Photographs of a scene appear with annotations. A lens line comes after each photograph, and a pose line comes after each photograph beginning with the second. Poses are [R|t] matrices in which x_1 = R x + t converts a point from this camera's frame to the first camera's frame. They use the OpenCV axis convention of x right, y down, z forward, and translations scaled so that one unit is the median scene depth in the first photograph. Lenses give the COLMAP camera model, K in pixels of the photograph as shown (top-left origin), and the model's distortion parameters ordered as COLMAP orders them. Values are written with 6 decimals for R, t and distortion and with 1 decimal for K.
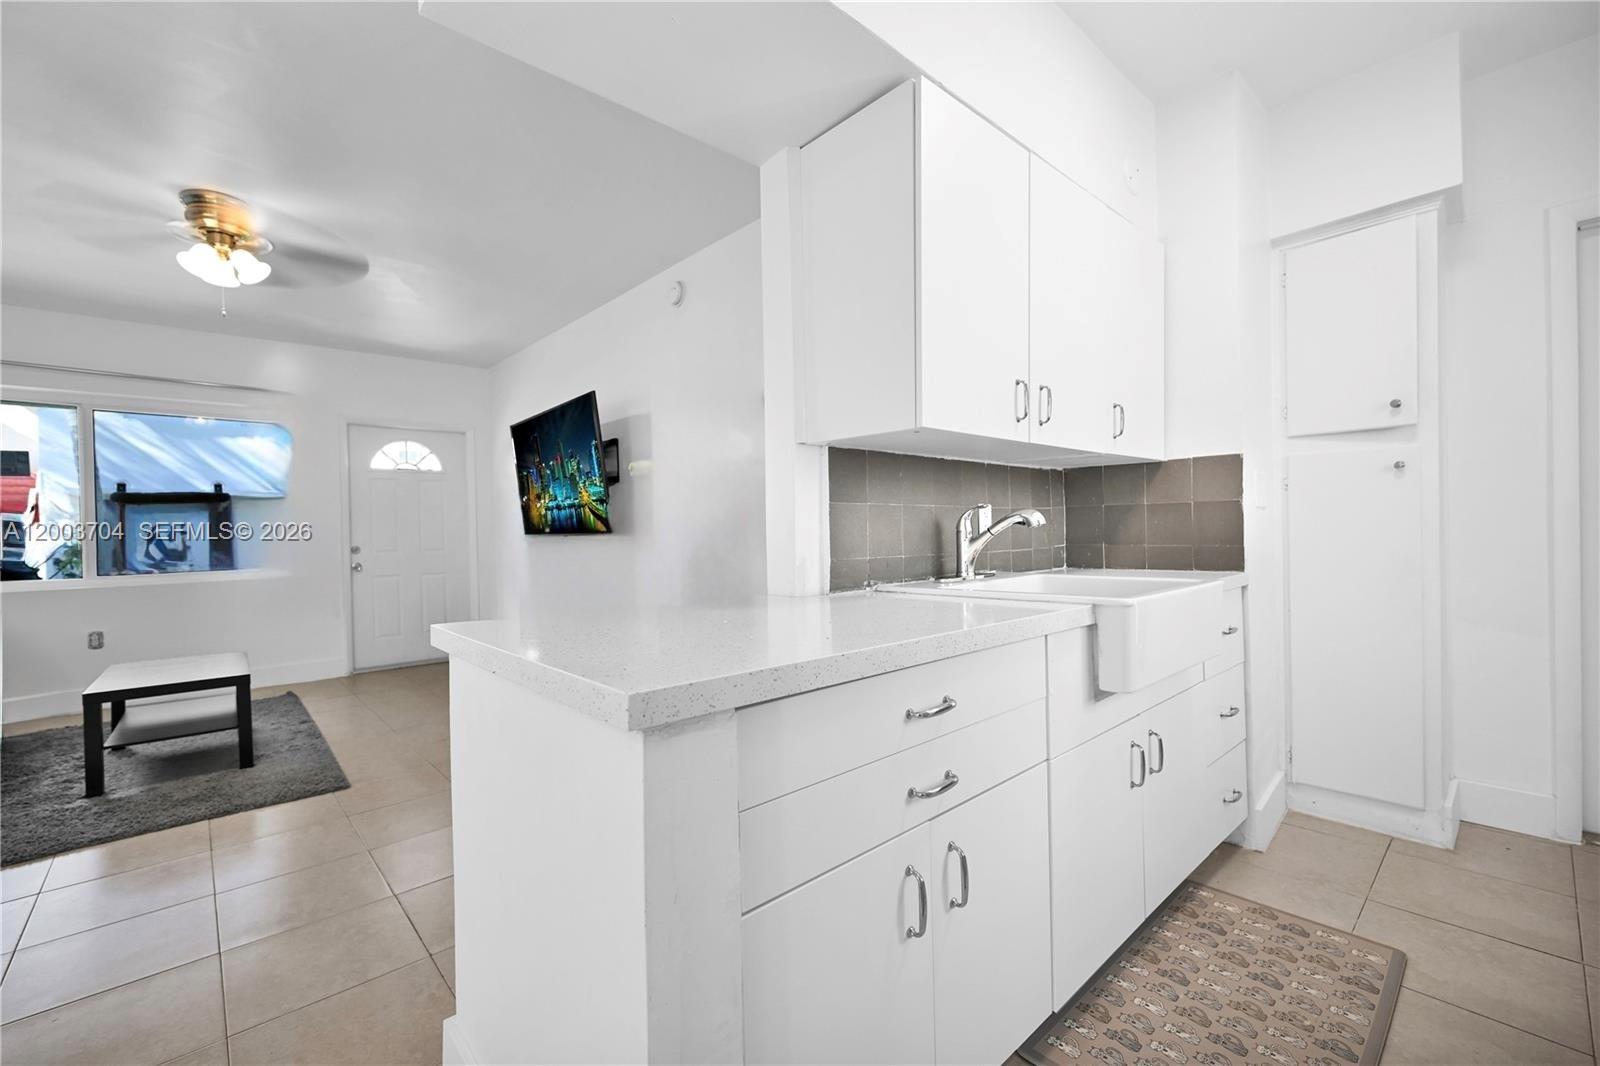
lens RADIAL K [[666.8, 0, 800.0], [0, 666.8, 533.0], [0, 0, 1]] dist [0.000373, 0.000119]
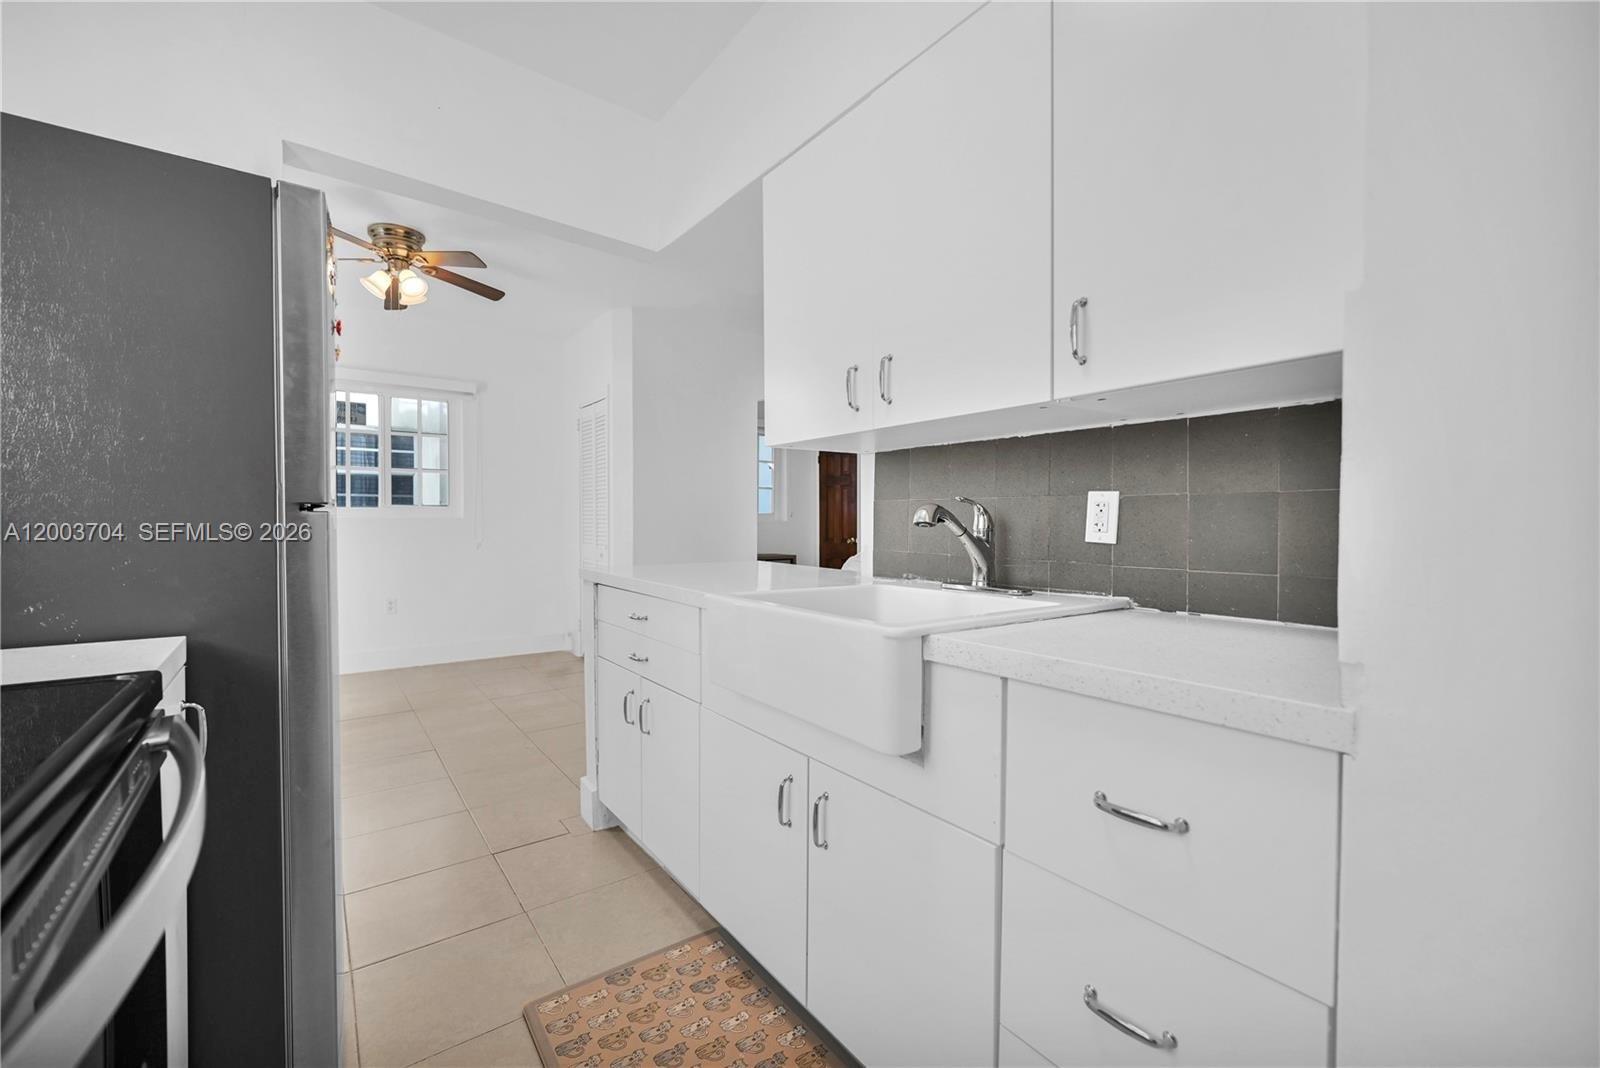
lens RADIAL K [[653.1, 0, 800.0], [0, 653.1, 534.0], [0, 0, 1]] dist [-0.001489, -0.000244]
pose [[-0.099869, 0.034836, -0.994391, 1.133217], [-0.013006, 0.999256, 0.036313, -0.025449], [0.994916, 0.016560, -0.099341, 0.930180]]
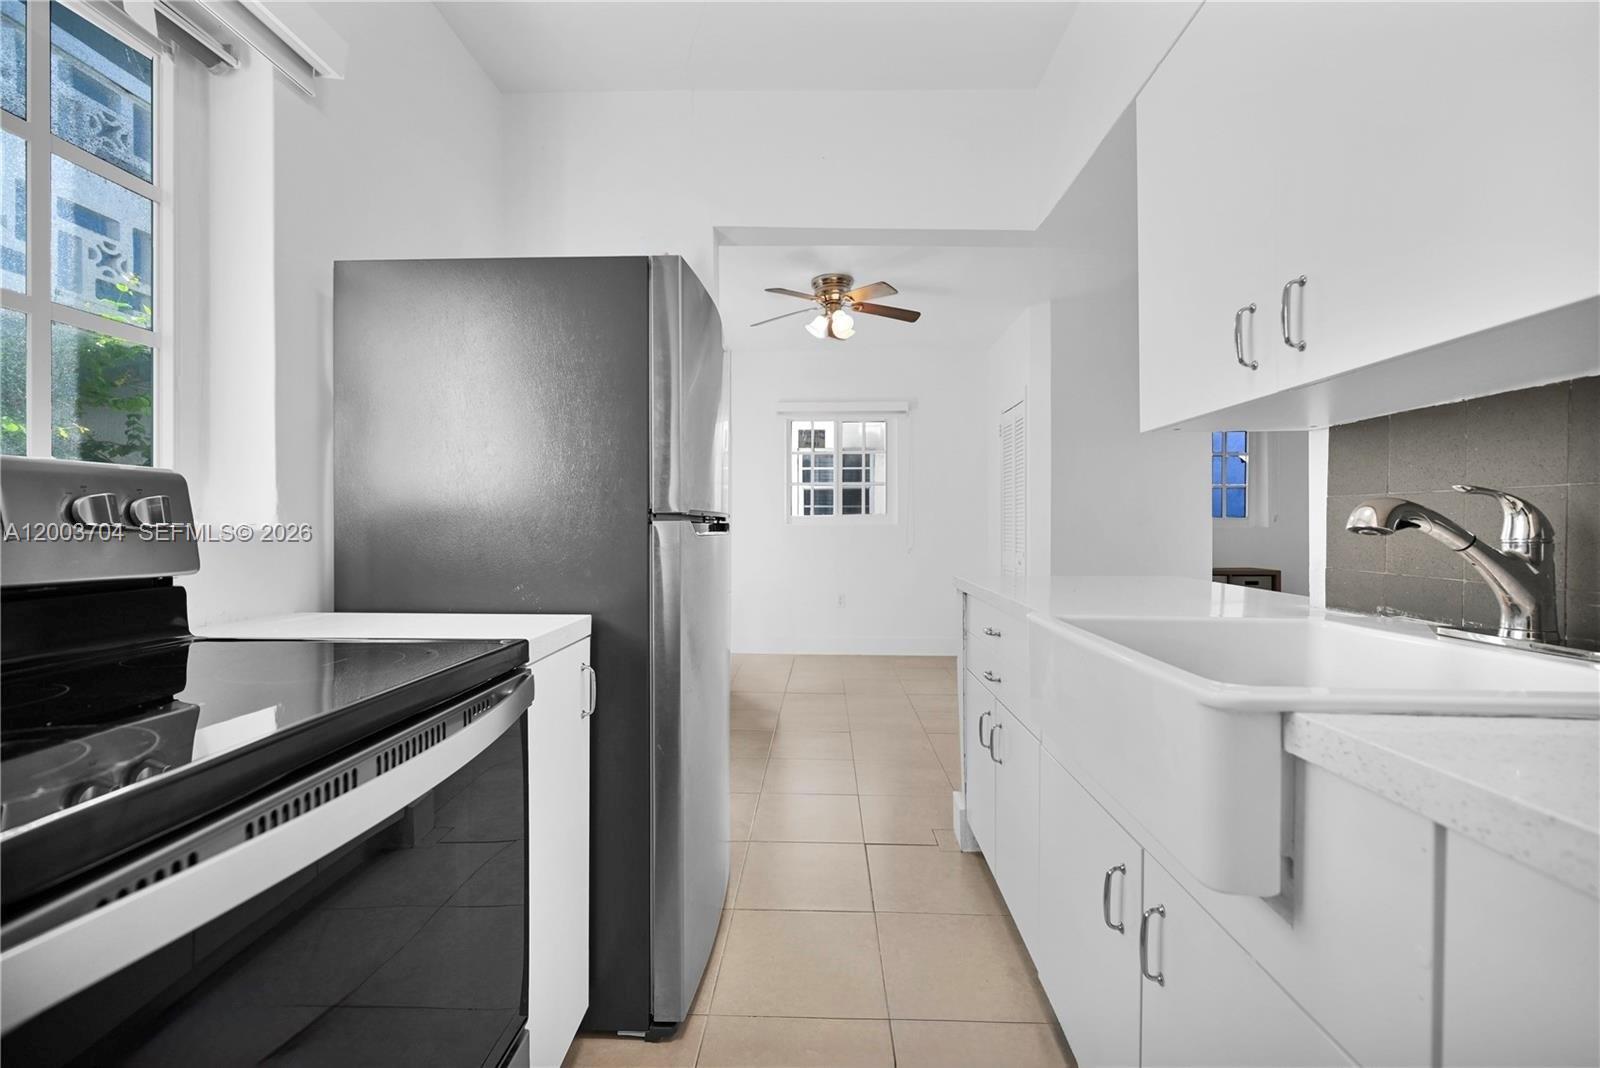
lens RADIAL K [[648.0, 0, 798.9], [0, 648.0, 530.4], [0, 0, 1]] dist [0.001511, 0.000049]
pose [[-0.703807, 0.019413, -0.710126, 0.992705], [0.002737, 0.999693, 0.024616, -0.024395], [0.710386, 0.015382, -0.703644, 1.037334]]
